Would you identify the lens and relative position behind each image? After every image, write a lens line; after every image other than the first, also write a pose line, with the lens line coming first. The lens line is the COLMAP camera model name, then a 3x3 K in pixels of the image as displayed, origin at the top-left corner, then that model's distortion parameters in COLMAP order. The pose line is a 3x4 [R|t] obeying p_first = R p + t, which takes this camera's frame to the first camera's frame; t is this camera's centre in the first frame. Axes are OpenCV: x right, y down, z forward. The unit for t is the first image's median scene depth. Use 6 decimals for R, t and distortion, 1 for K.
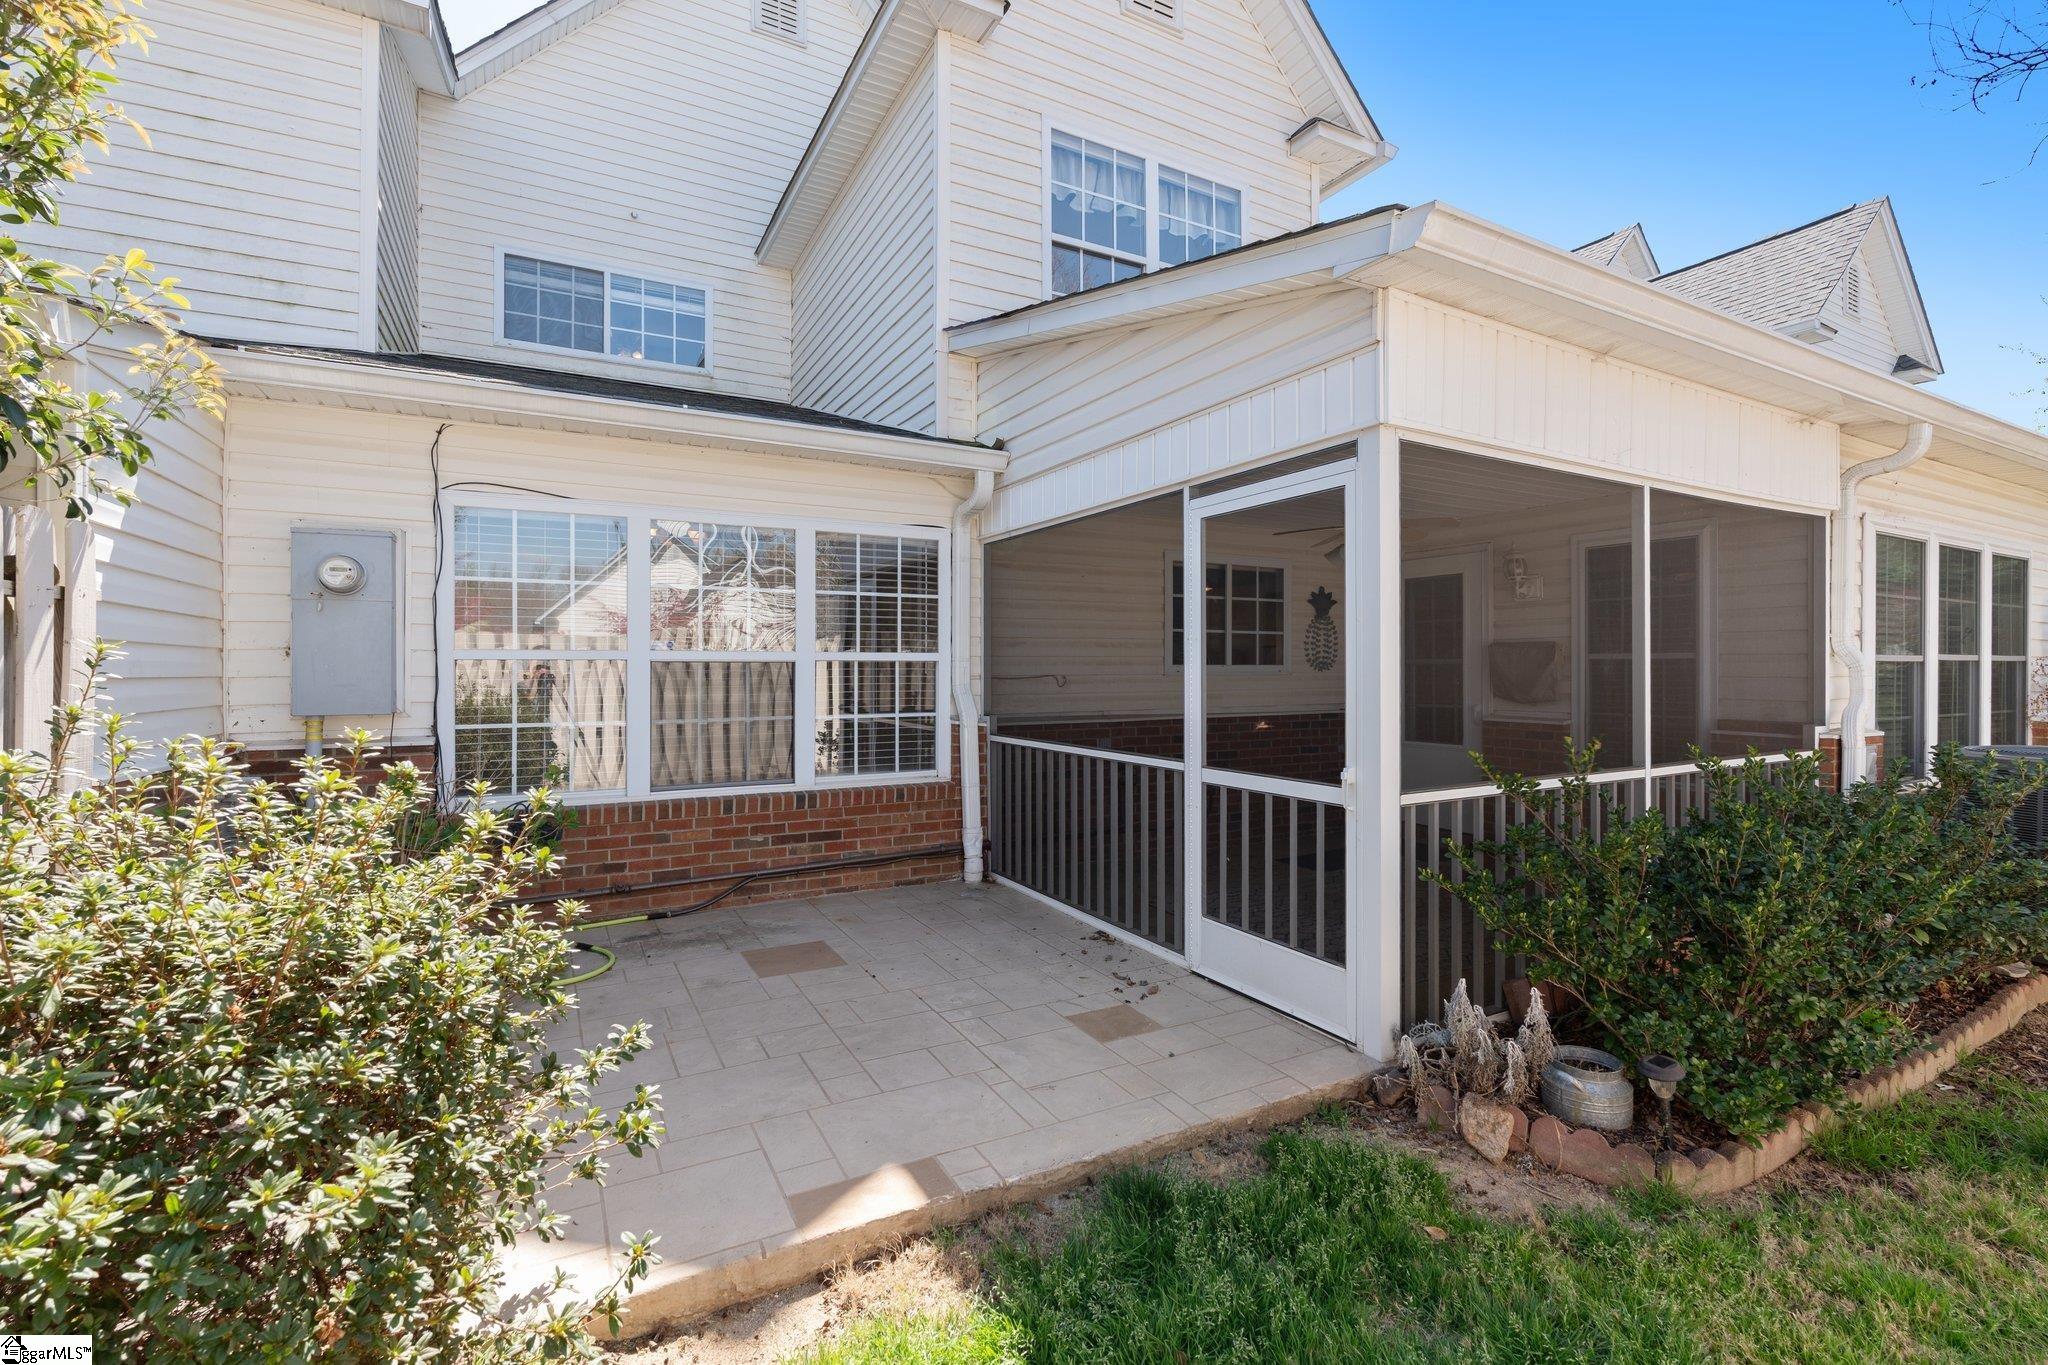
lens RADIAL K [[893.5, 0, 1024.0], [0, 893.5, 682.5], [0, 0, 1]] dist [-0.000271, -0.000060]
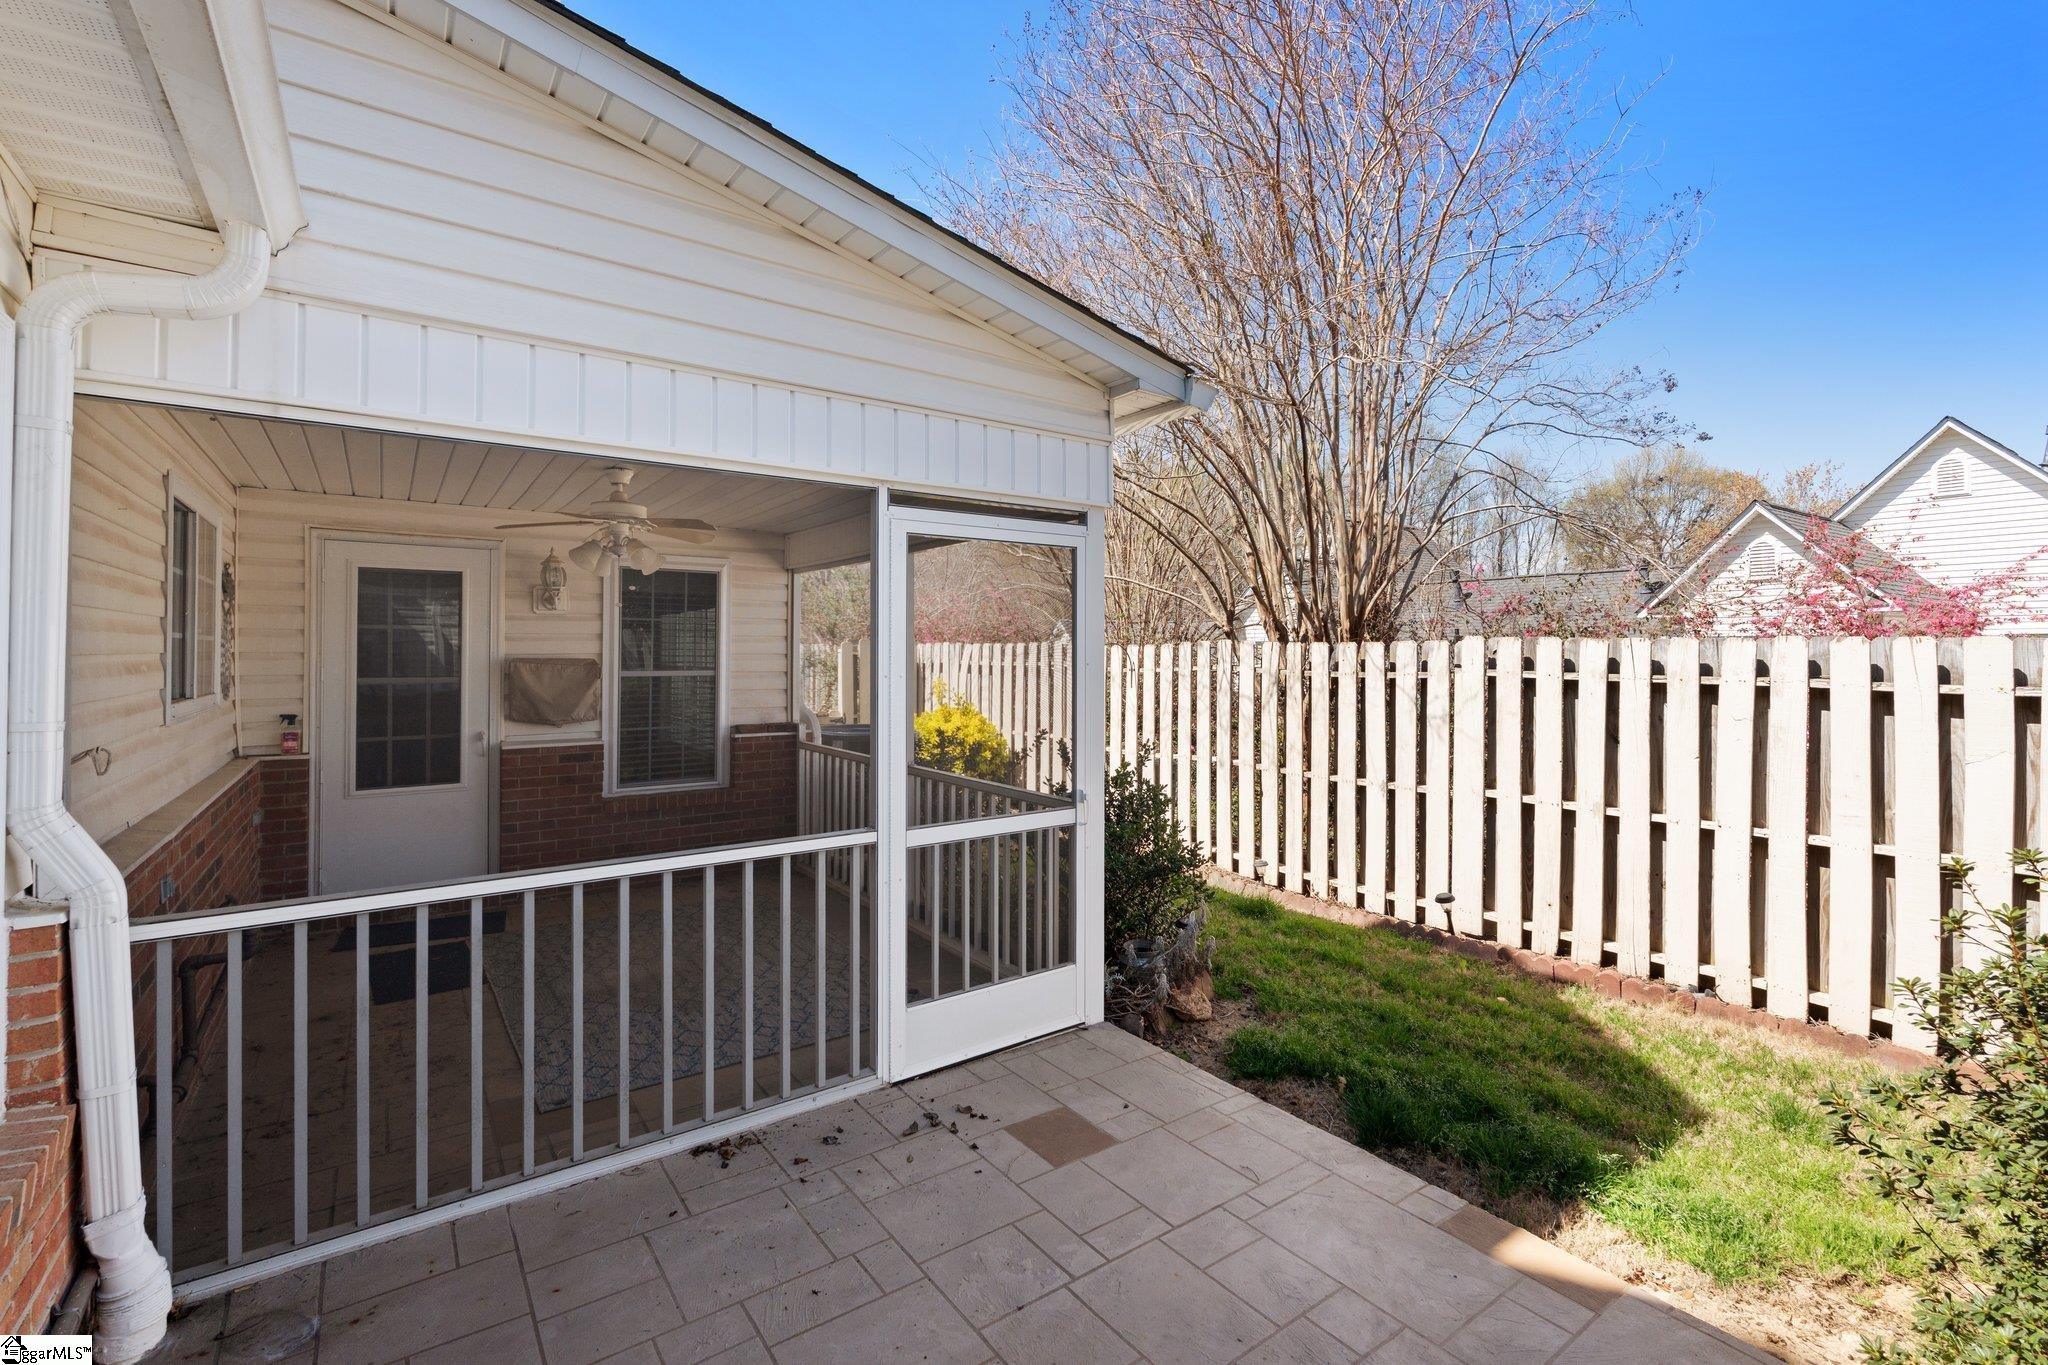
lens RADIAL K [[904.1, 0, 1024.2], [0, 904.1, 657.9], [0, 0, 1]] dist [0.000645, 0.000000]
pose [[-0.129536, -0.002980, 0.991570, -0.662372], [0.009903, 0.999942, 0.004299, -0.069691], [-0.991525, 0.010376, -0.129499, 1.007889]]
